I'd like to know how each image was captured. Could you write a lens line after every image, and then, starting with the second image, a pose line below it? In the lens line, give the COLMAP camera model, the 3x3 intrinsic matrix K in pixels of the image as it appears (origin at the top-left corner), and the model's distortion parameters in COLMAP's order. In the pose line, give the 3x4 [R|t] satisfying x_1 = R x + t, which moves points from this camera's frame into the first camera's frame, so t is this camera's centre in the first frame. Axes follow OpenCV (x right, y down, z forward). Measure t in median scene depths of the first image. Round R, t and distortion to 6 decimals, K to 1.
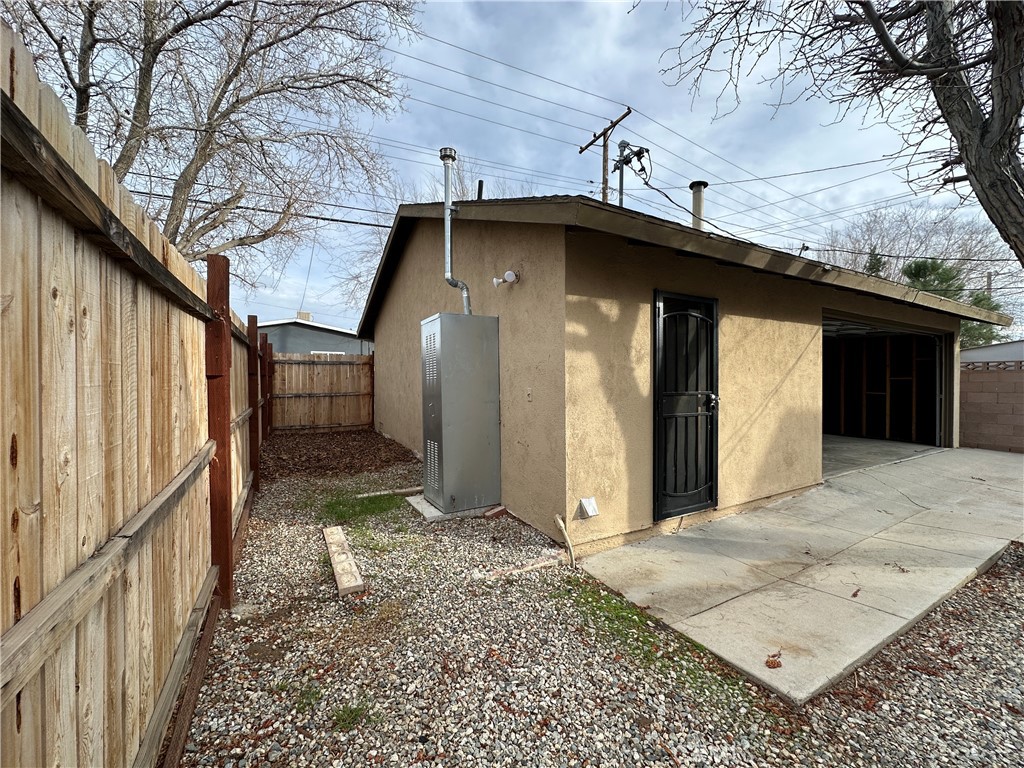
lens RADIAL K [[404.6, 0, 513.1], [0, 404.6, 380.9], [0, 0, 1]] dist [-0.001270, -0.000153]
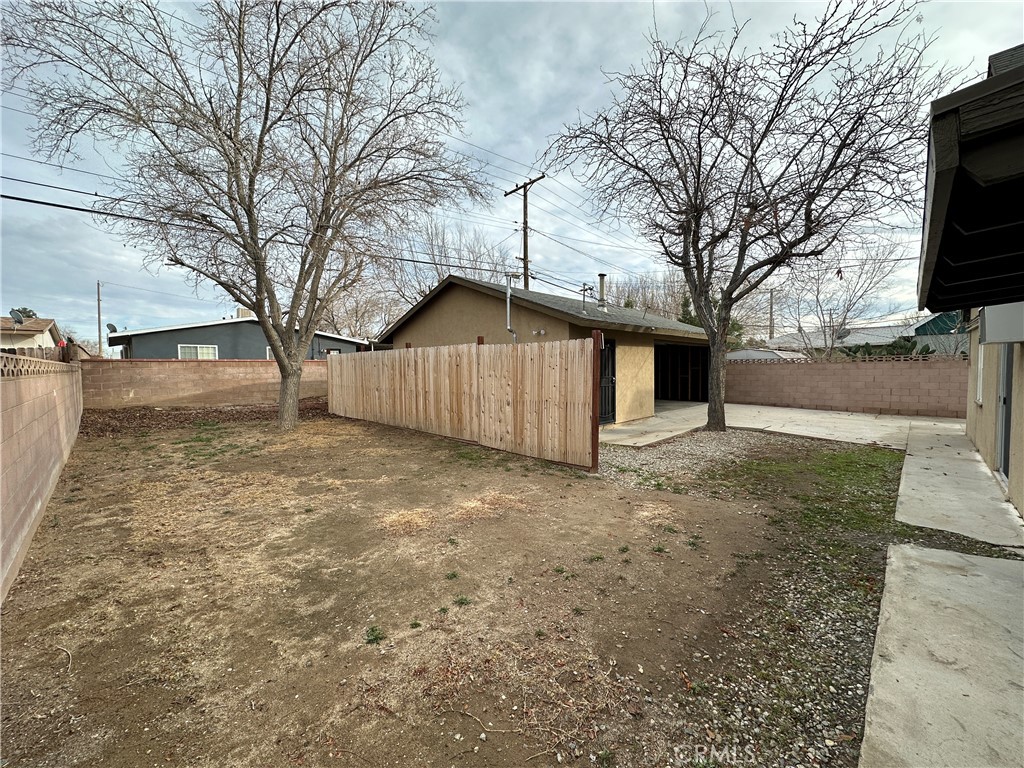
lens RADIAL K [[404.6, 0, 509.4], [0, 404.6, 382.6], [0, 0, 1]] dist [-0.001270, -0.000153]
pose [[0.964241, -0.018763, 0.264361, -0.685062], [0.010368, 0.999398, 0.033114, -0.023063], [-0.264823, -0.029189, 0.963855, -1.079787]]
